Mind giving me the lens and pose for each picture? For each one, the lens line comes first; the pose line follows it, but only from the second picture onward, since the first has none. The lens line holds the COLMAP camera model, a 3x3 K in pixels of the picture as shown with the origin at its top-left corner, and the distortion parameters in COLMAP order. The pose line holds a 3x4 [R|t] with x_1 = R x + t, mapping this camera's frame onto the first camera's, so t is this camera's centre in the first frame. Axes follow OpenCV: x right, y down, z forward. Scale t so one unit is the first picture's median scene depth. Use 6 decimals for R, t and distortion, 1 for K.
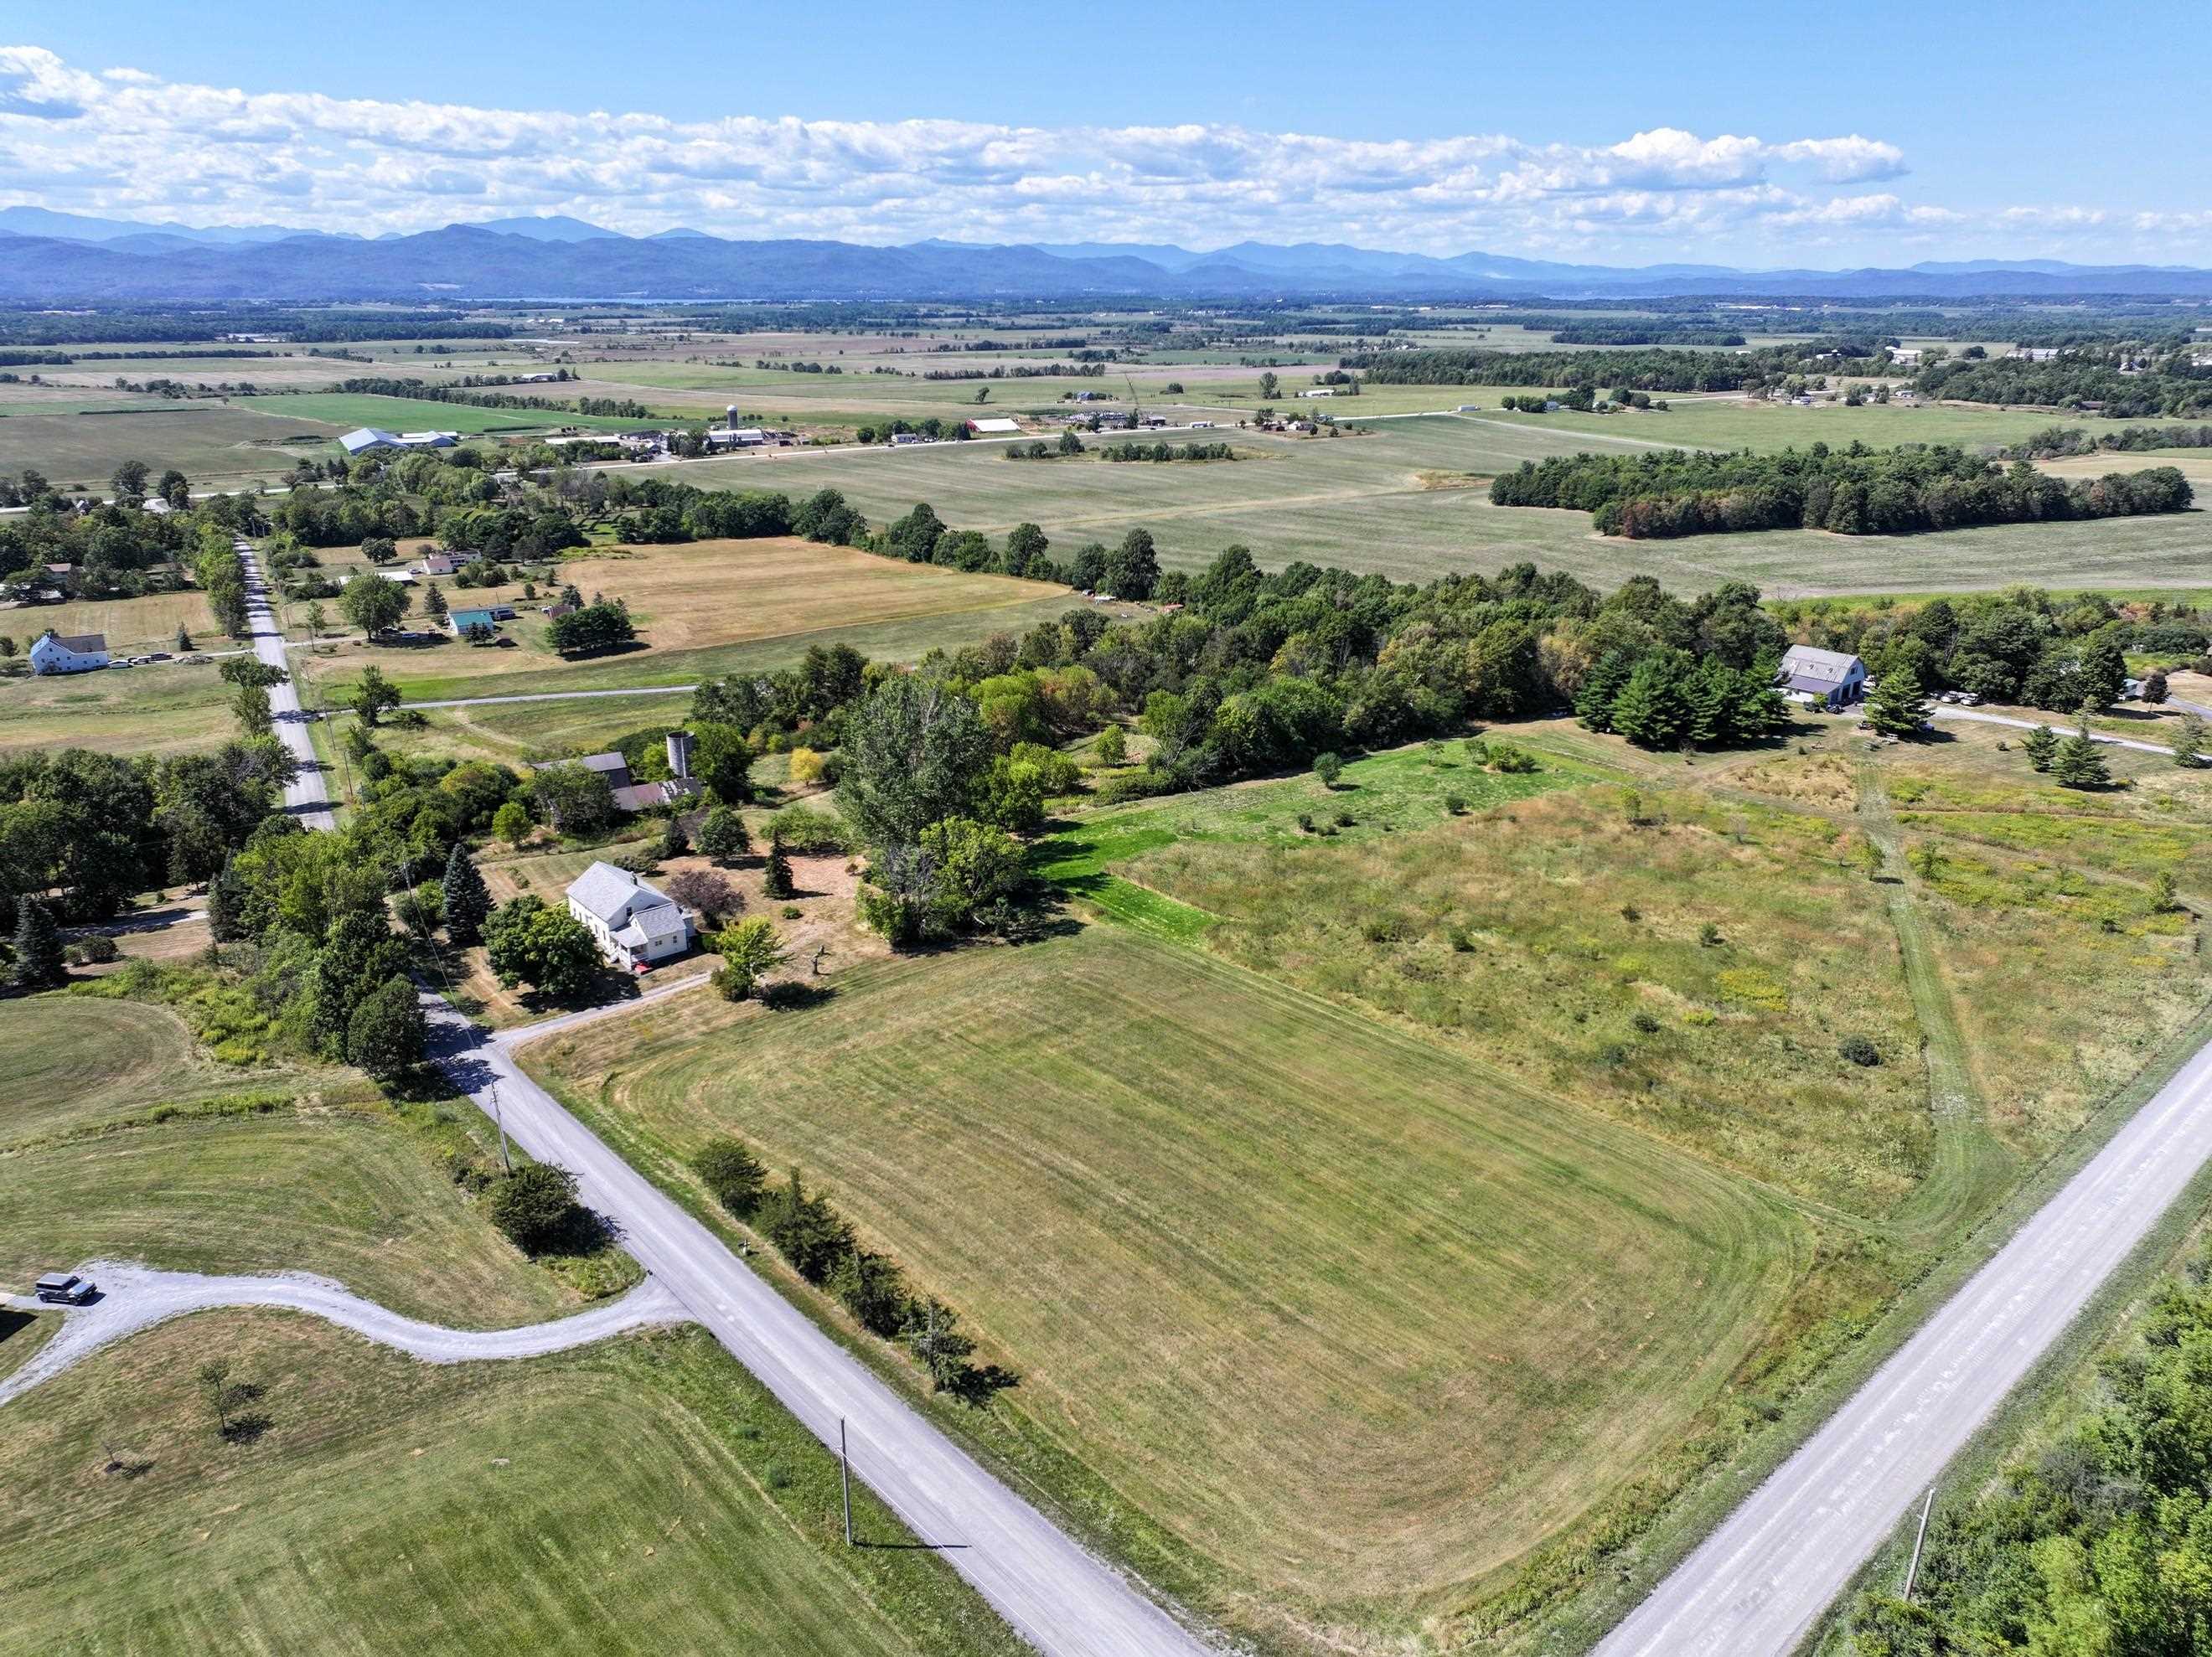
lens RADIAL K [[1539.1, 0, 1109.7], [0, 1539.1, 822.5], [0, 0, 1]] dist [-0.003159, 0.019151]
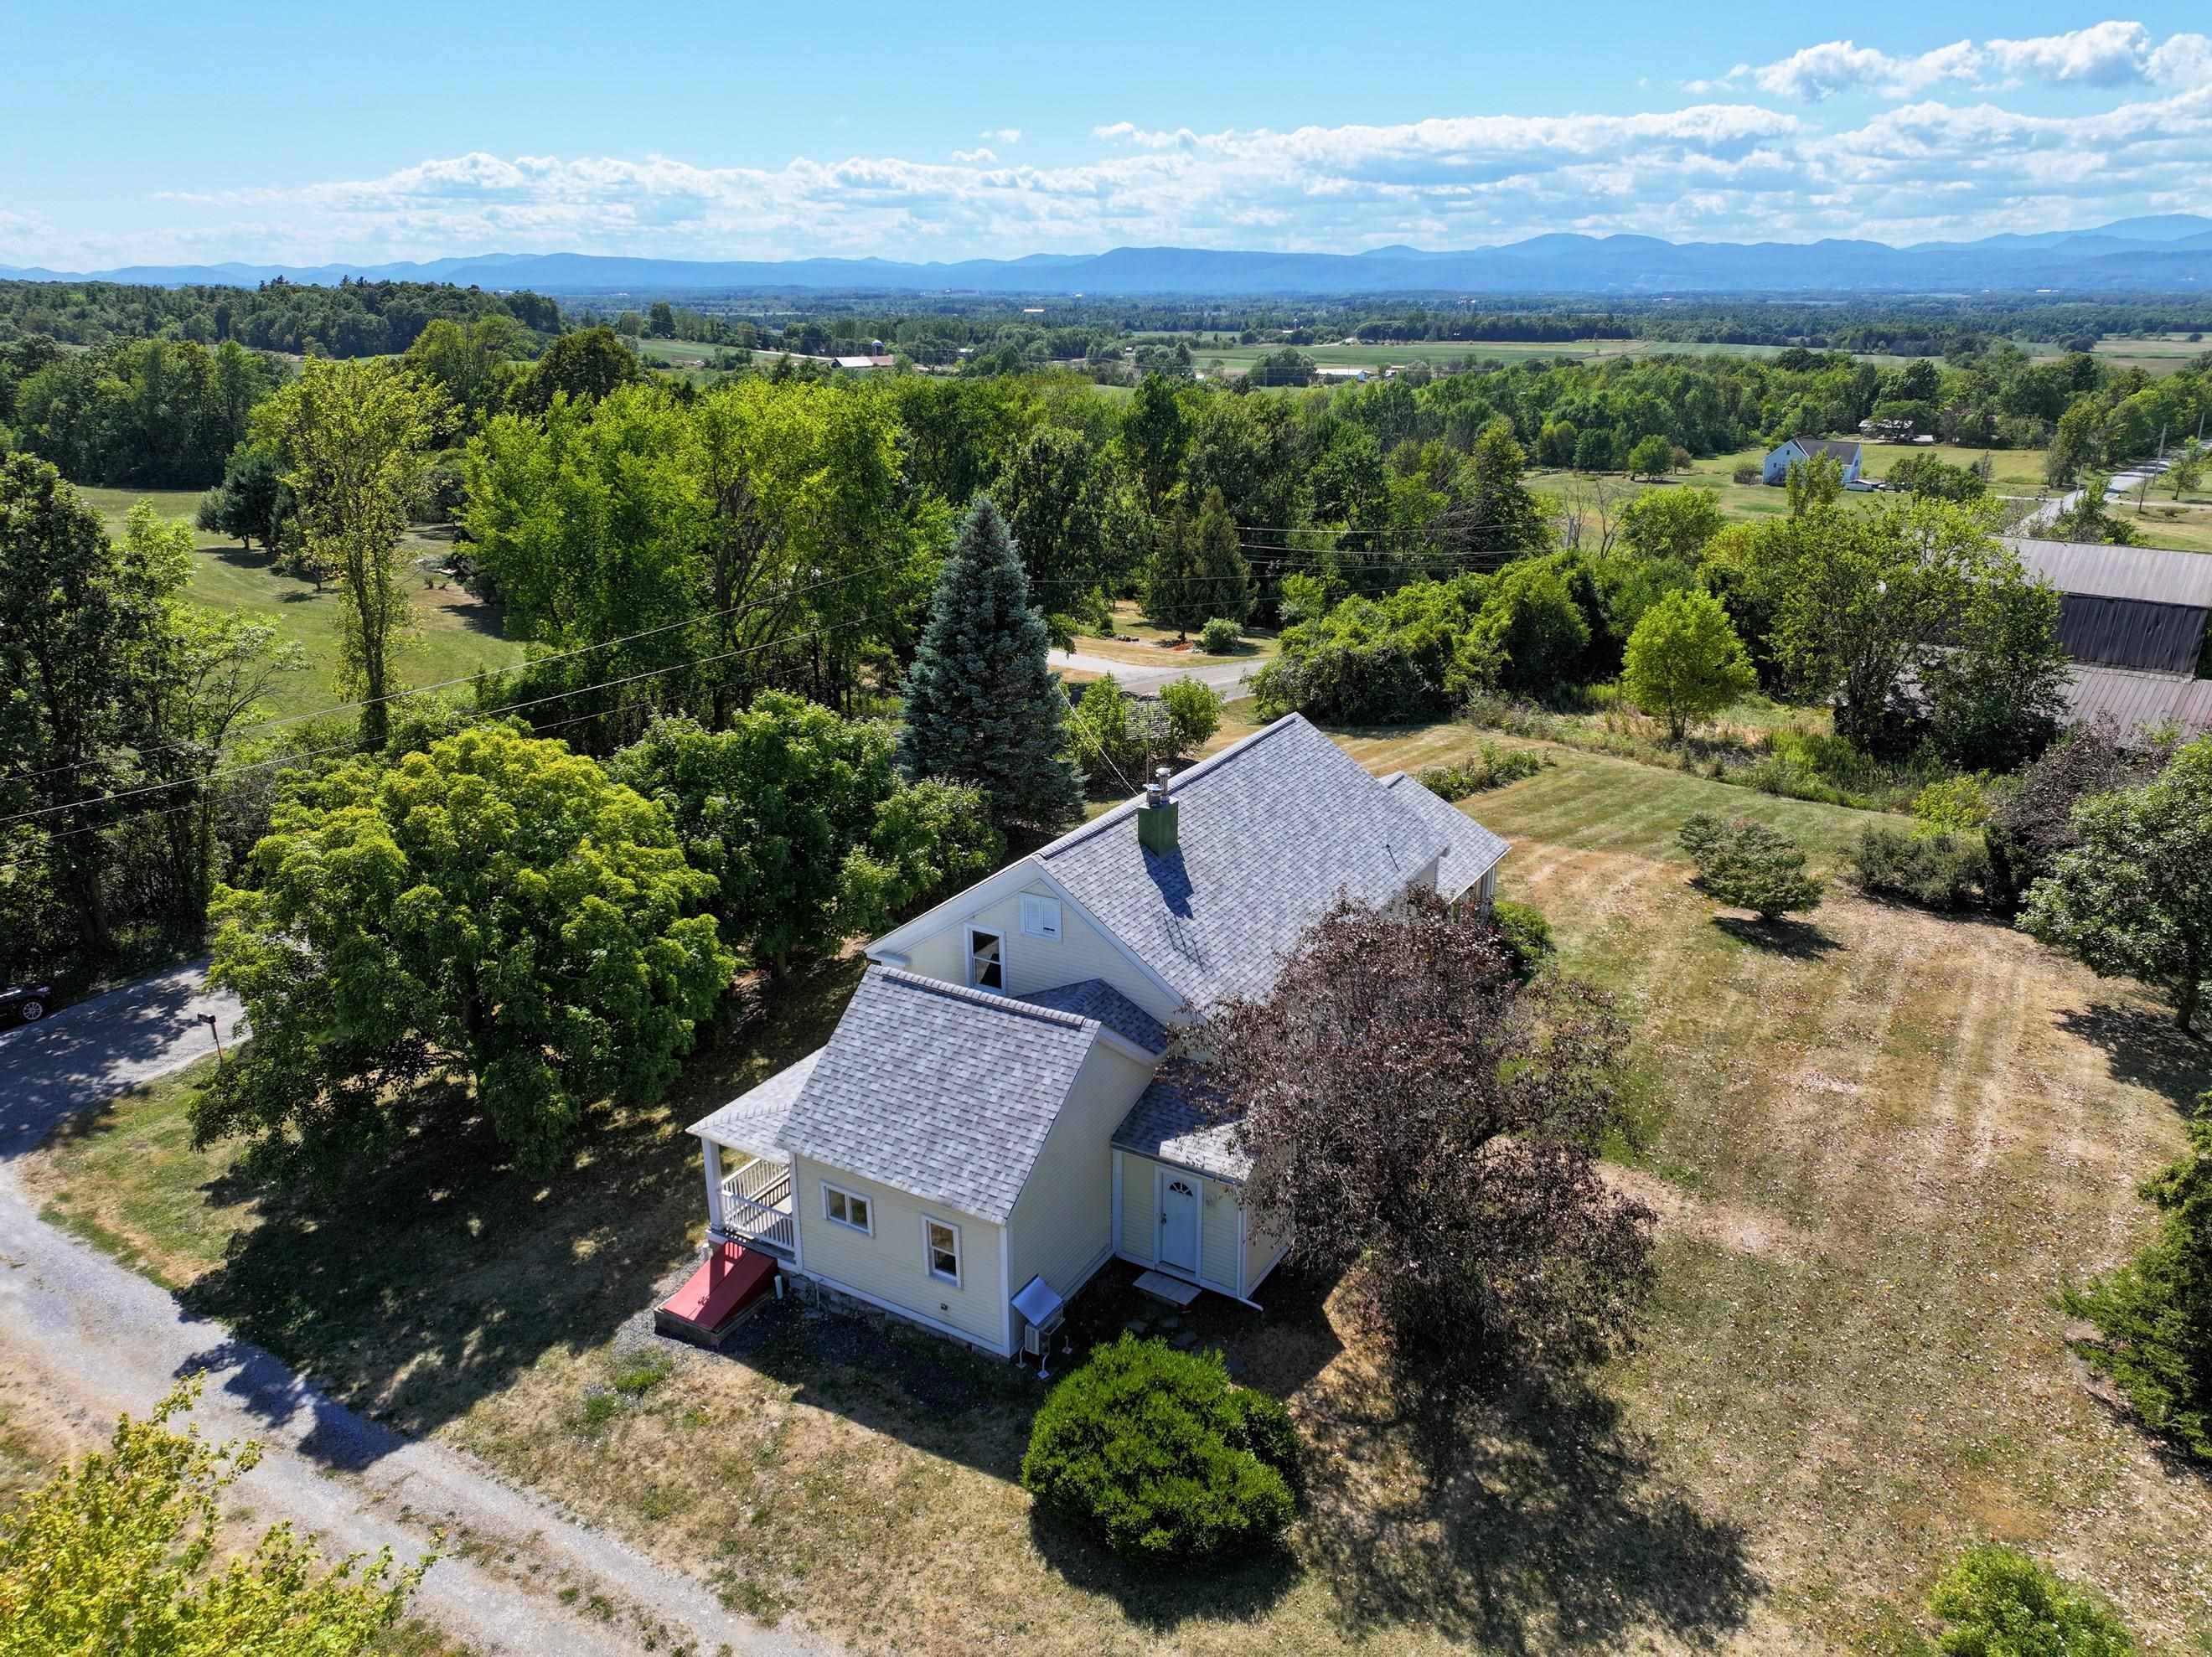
lens RADIAL K [[1539.1, 0, 1123.9], [0, 1539.1, 836.0], [0, 0, 1]] dist [-0.003159, 0.019151]
pose [[0.333553, 0.313441, -0.889099, -0.073915], [-0.309875, 0.927158, 0.210606, 0.002048], [0.890348, 0.205261, 0.406384, 0.435443]]
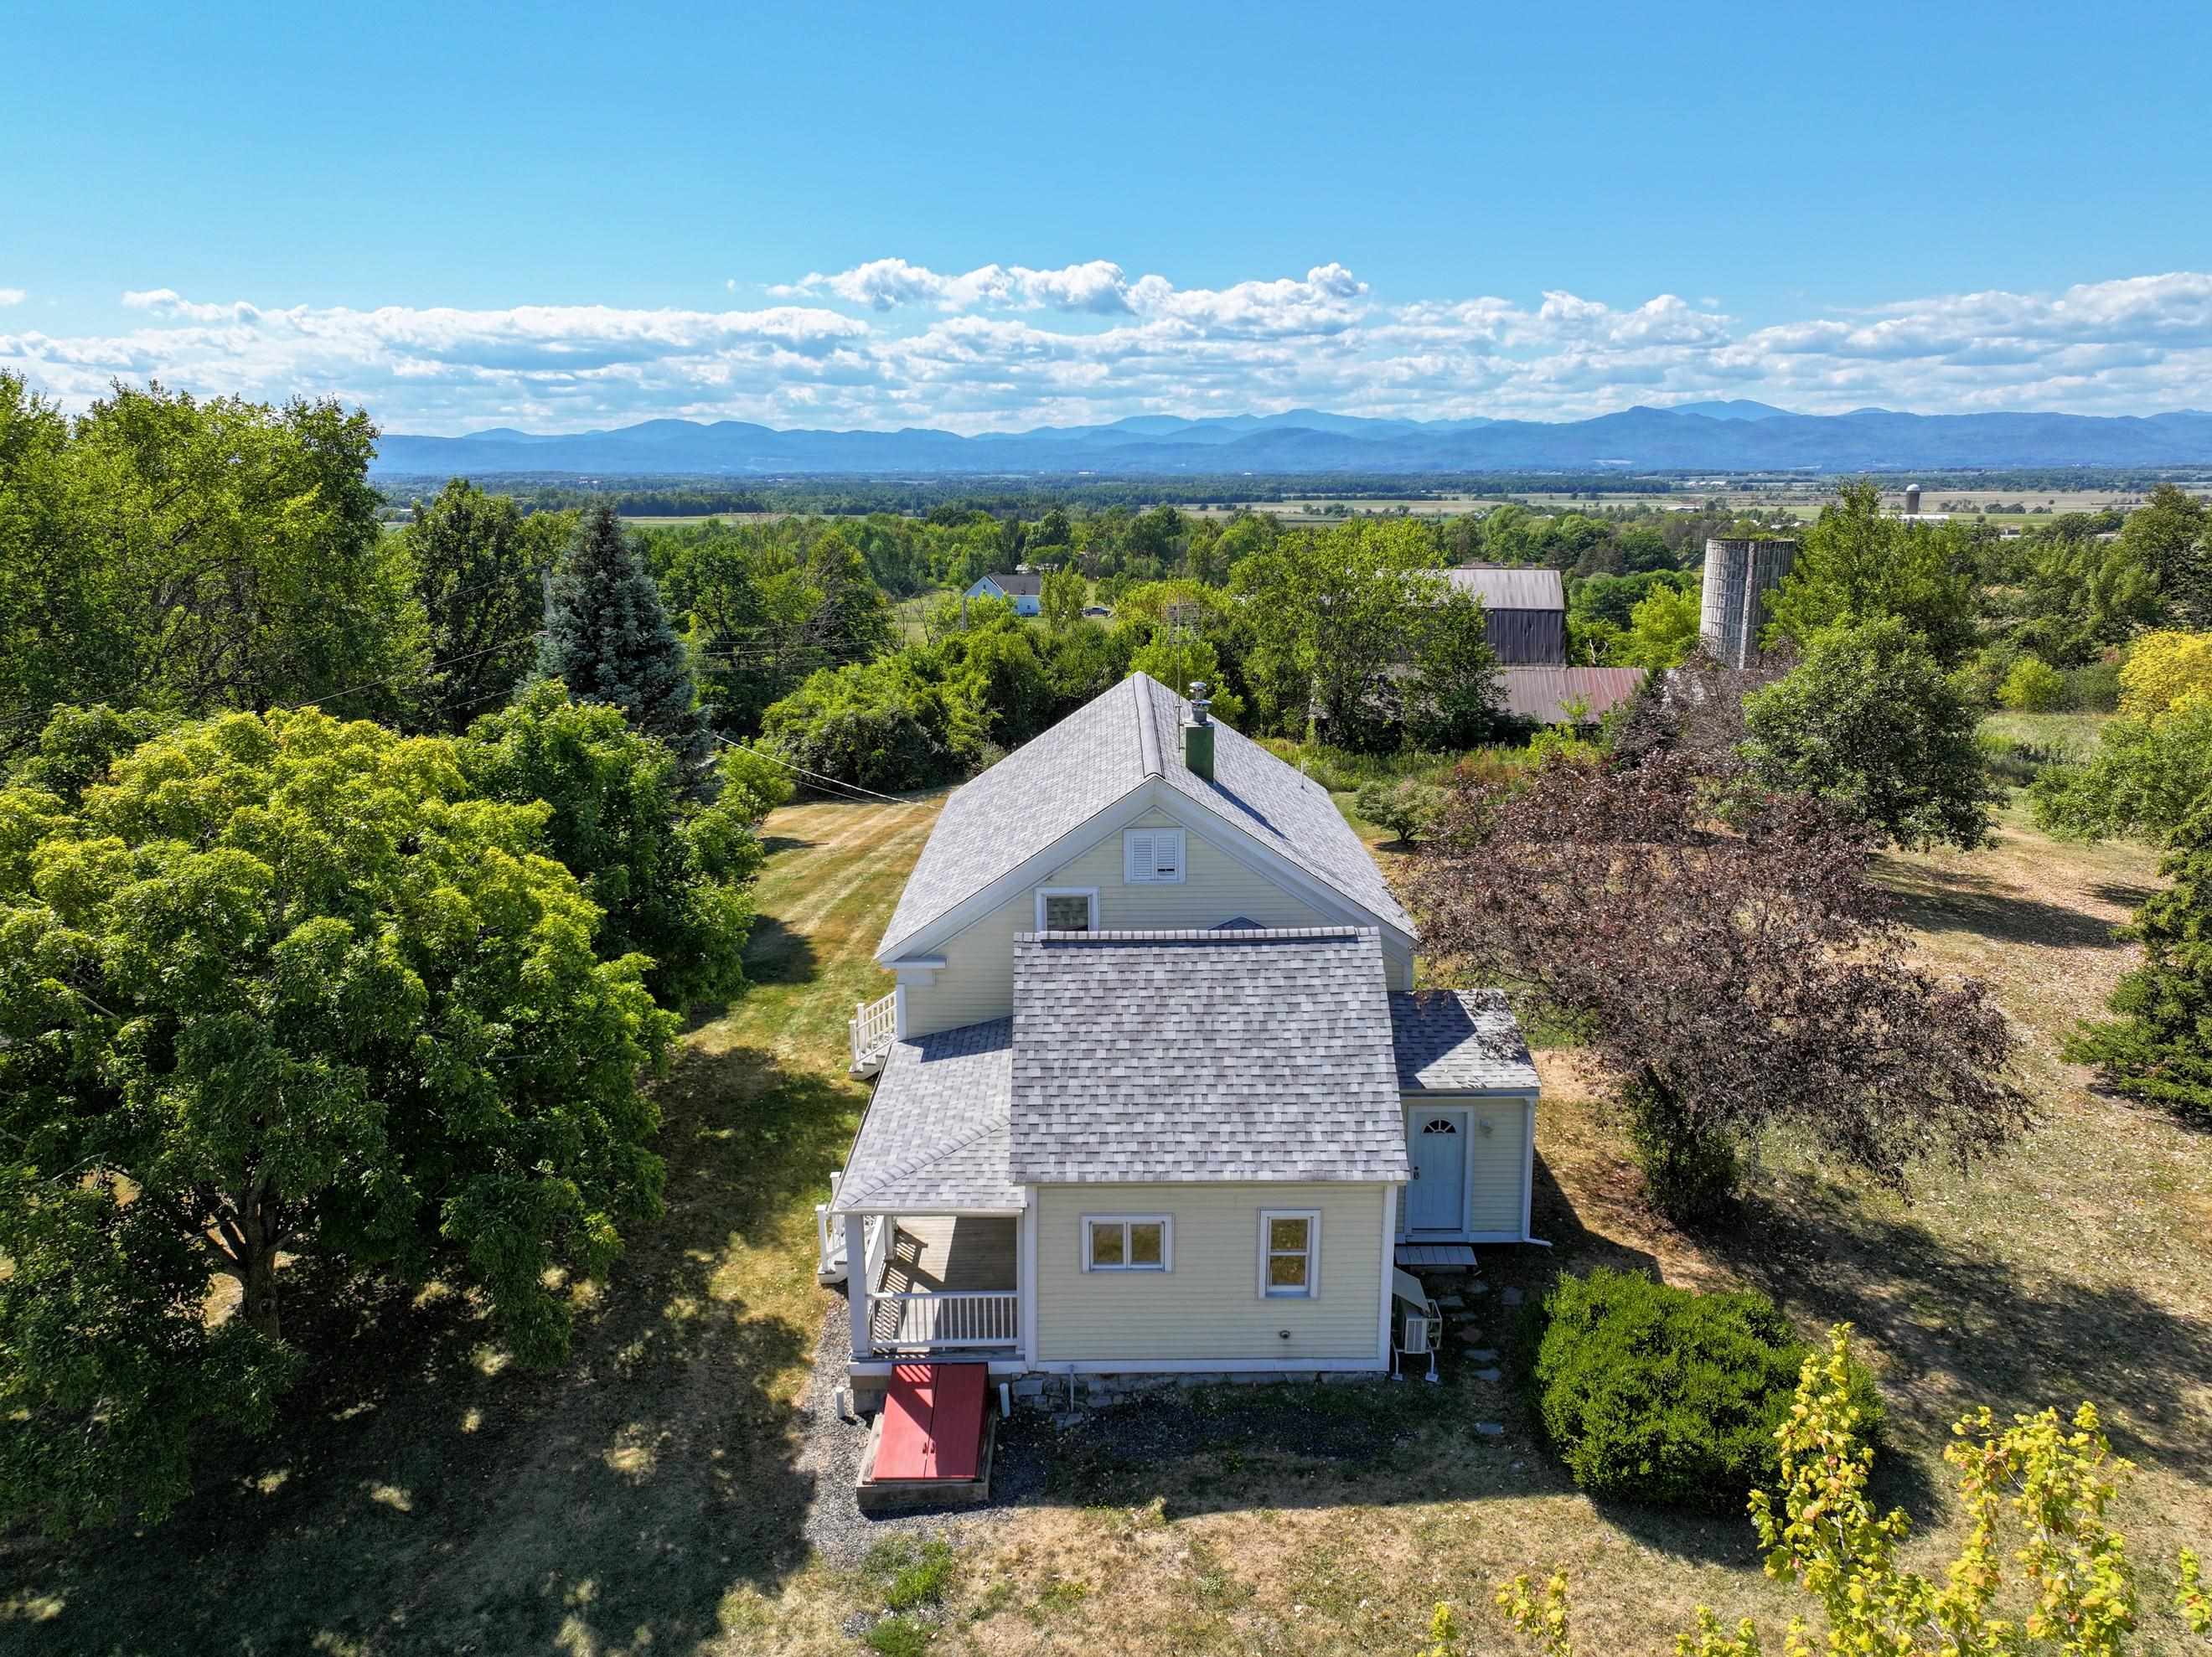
lens RADIAL K [[1539.1, 0, 1115.5], [0, 1539.1, 811.1], [0, 0, 1]] dist [-0.003159, 0.019151]
pose [[0.767004, 0.134154, -0.627461, -0.104759], [-0.207289, 0.977270, -0.044444, 0.024321], [0.607236, 0.164154, 0.777379, 0.414785]]
